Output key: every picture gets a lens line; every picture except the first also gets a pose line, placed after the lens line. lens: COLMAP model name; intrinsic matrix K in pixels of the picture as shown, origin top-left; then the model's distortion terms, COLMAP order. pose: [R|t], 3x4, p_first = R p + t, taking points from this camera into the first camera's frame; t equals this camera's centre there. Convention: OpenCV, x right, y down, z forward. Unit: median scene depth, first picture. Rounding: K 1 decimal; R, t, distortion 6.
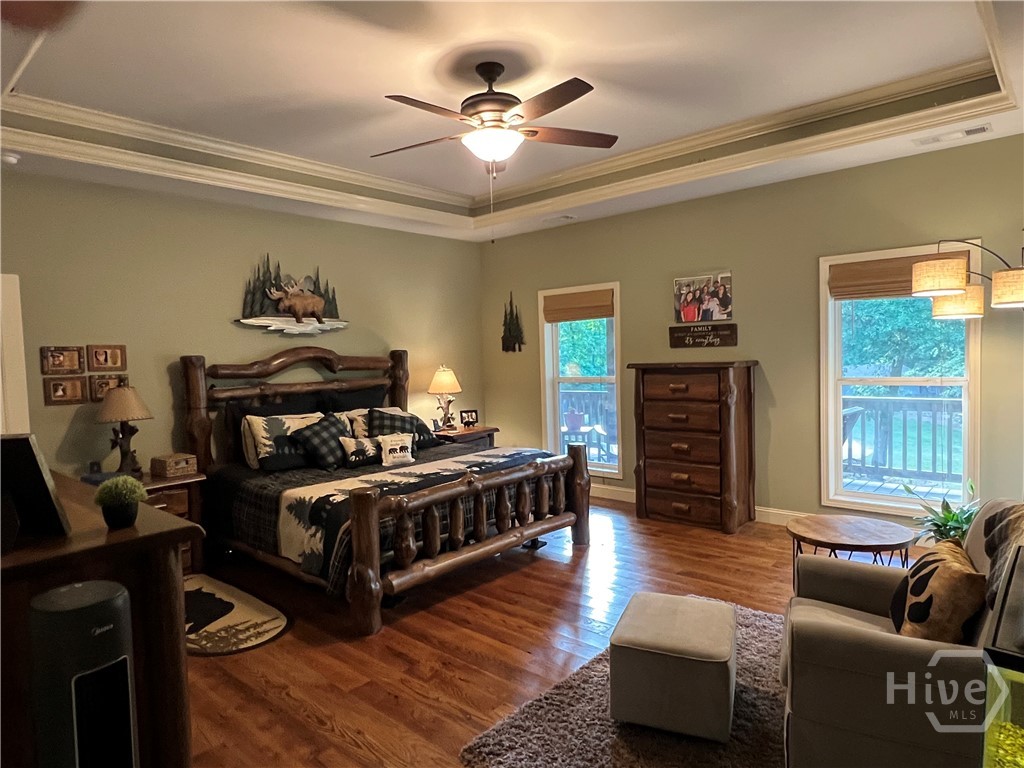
lens RADIAL K [[623.1, 0, 510.2], [0, 623.1, 383.2], [0, 0, 1]] dist [-0.003946, -0.000108]
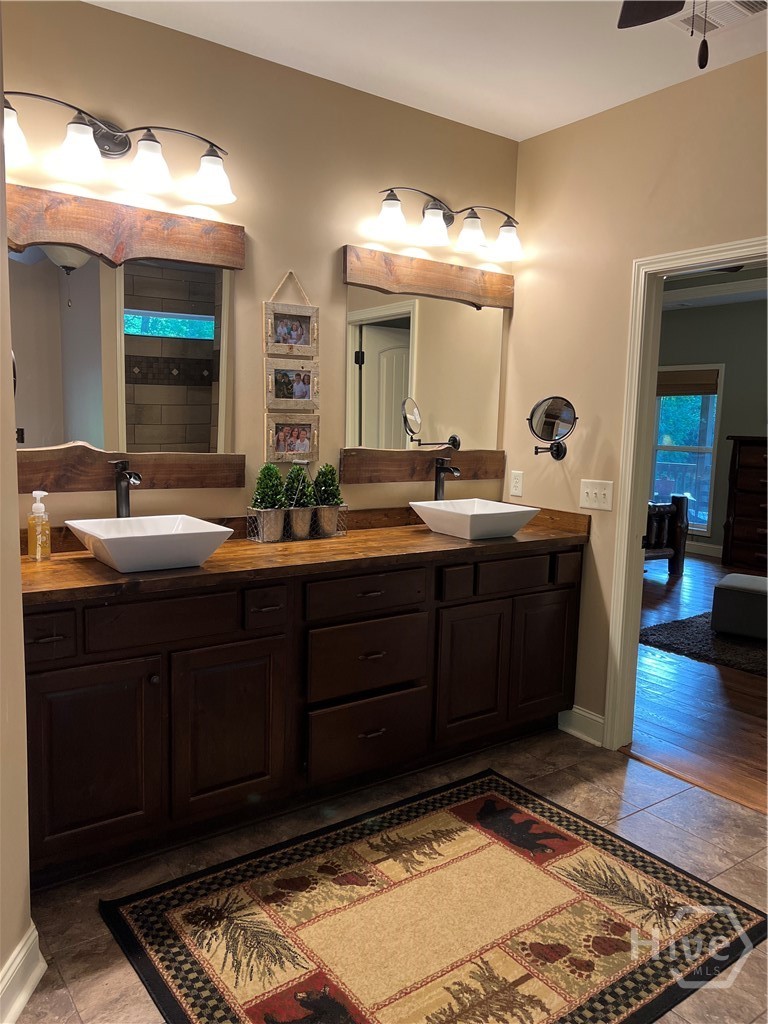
lens RADIAL K [[777.2, 0, 385.6], [0, 777.2, 514.7], [0, 0, 1]] dist [0.006764, 0.001372]
pose [[0.976891, 0.075062, -0.200122, -0.138539], [-0.058829, 0.994568, 0.085873, 0.029223], [0.205481, -0.072115, 0.976001, -0.591339]]
